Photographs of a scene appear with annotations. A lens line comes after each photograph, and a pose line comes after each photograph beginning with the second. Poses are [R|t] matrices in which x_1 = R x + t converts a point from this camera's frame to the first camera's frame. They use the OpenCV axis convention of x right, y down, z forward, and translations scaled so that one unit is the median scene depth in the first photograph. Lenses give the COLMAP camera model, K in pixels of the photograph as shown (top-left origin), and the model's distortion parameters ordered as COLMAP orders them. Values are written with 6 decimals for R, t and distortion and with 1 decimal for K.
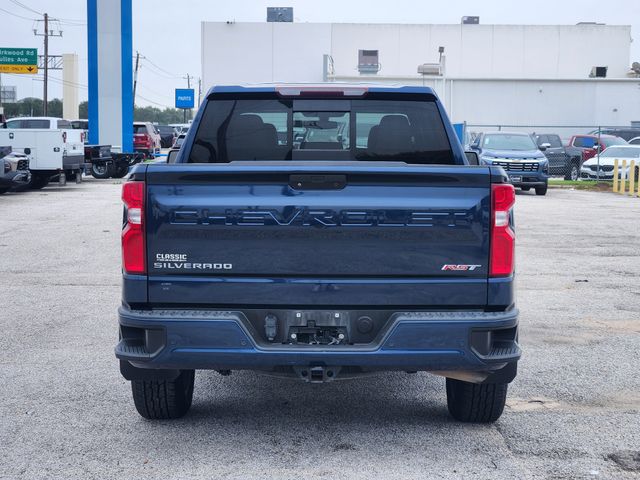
lens RADIAL K [[1247.2, 0, 306.6], [0, 1247.2, 191.4], [0, 0, 1]] dist [-0.046538, 0.000000]
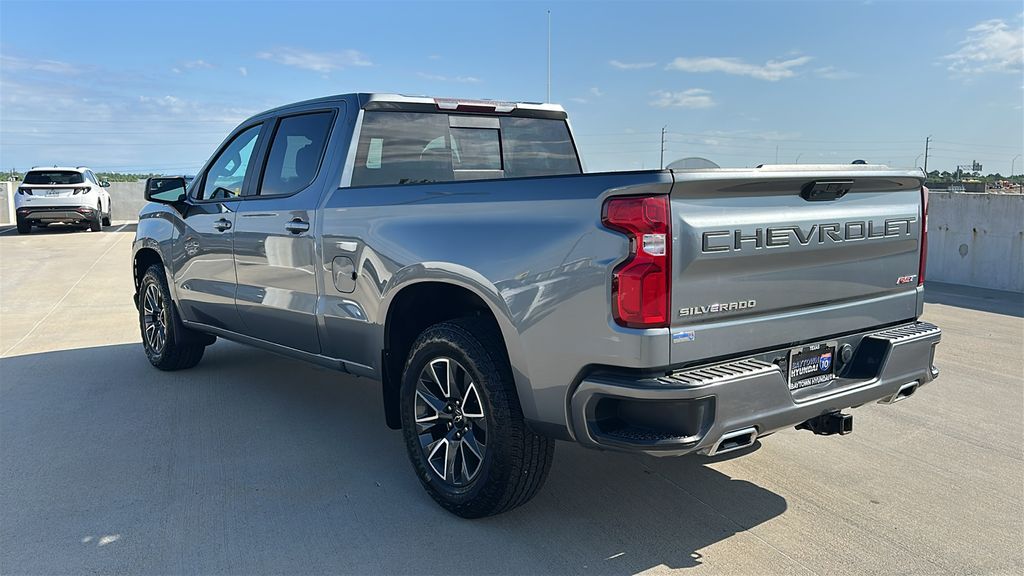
lens RADIAL K [[909.8, 0, 522.5], [0, 909.8, 282.9], [0, 0, 1]] dist [0.085138, -0.143111]
pose [[0.760252, -0.086388, 0.643859, -0.517889], [0.044586, 0.995720, 0.080952, -0.003528], [-0.648096, -0.032837, 0.760850, 0.673857]]
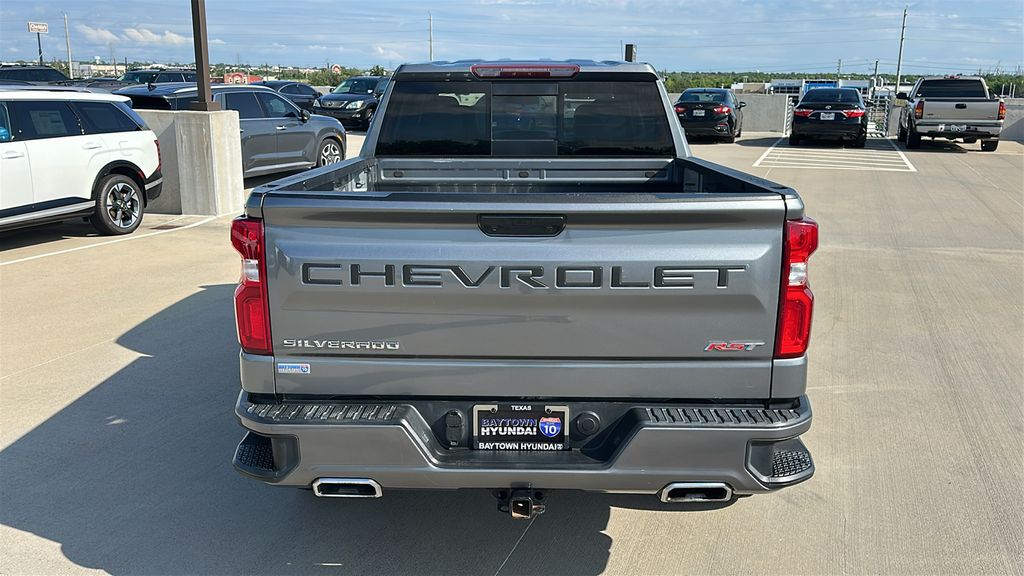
lens RADIAL K [[909.8, 0, 512.6], [0, 909.8, 294.7], [0, 0, 1]] dist [0.085138, -0.143111]
pose [[0.999921, -0.004796, 0.011650, -0.001229], [0.002569, 0.982893, 0.184162, -0.057289], [-0.012334, -0.184118, 0.982827, 0.526129]]
